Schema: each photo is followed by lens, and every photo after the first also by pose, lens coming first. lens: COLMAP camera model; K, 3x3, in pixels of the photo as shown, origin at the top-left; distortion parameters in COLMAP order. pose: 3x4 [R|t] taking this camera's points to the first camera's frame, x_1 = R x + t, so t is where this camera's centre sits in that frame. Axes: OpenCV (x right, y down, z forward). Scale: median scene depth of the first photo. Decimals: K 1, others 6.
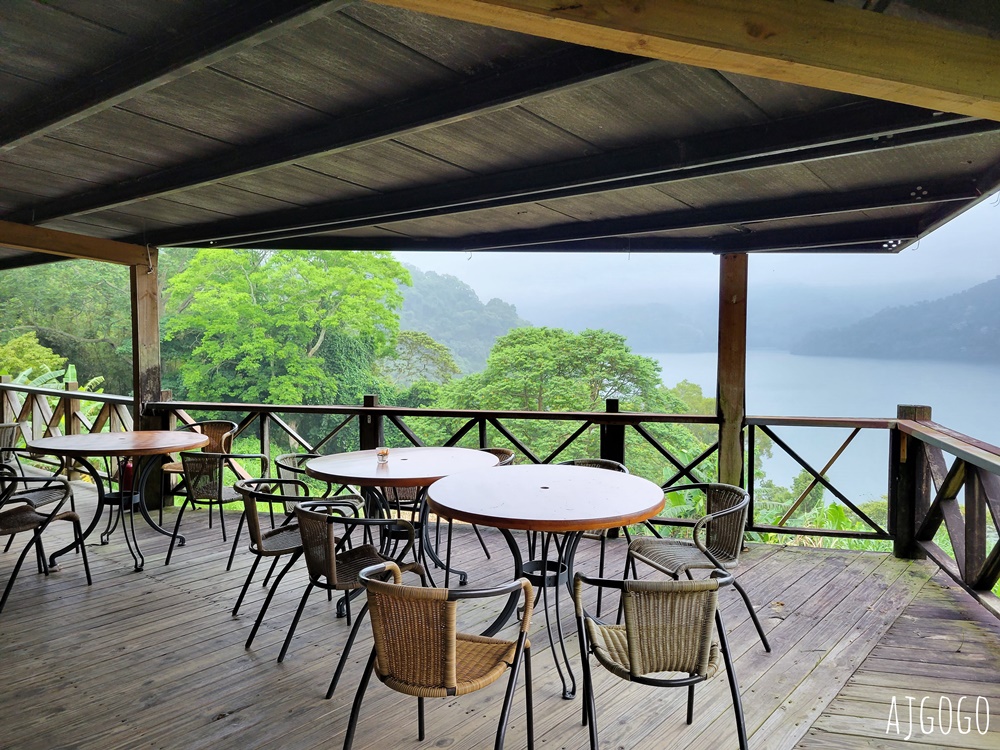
lens RADIAL K [[756.1, 0, 498.9], [0, 756.1, 363.8], [0, 0, 1]] dist [0.038883, -0.001168]
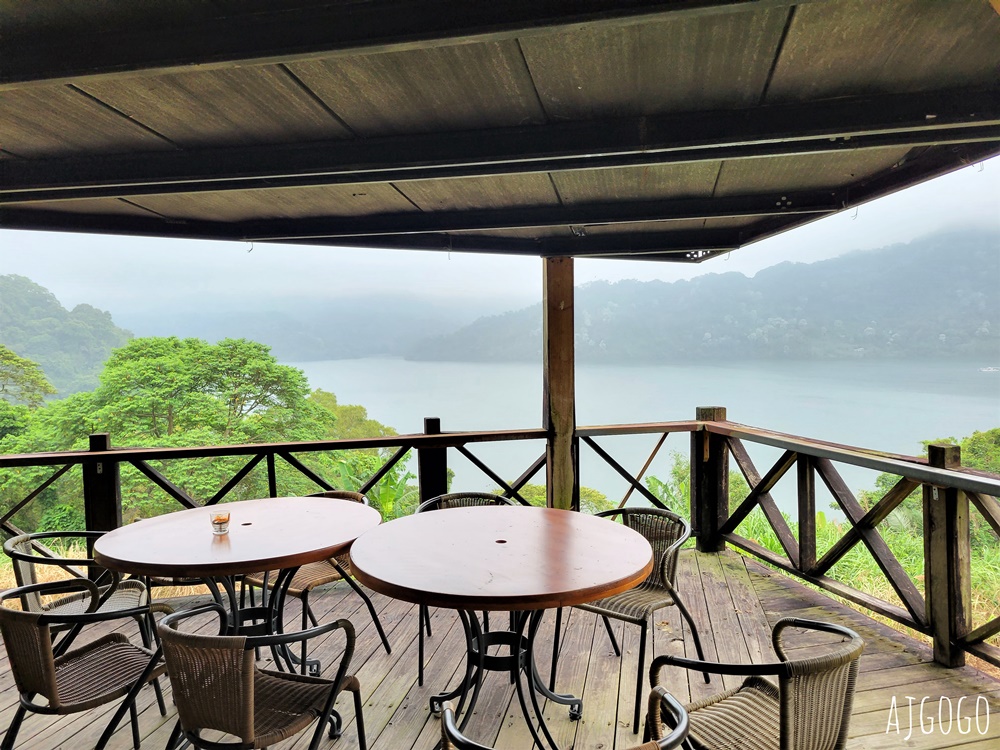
lens RADIAL K [[754.0, 0, 500.0], [0, 754.0, 375.0], [0, 0, 1]] dist [0.040419, -0.003786]
pose [[0.876934, -0.035563, 0.479293, -0.195909], [0.033783, 0.999353, 0.012339, -0.012002], [-0.479422, 0.005371, 0.877568, 0.197177]]
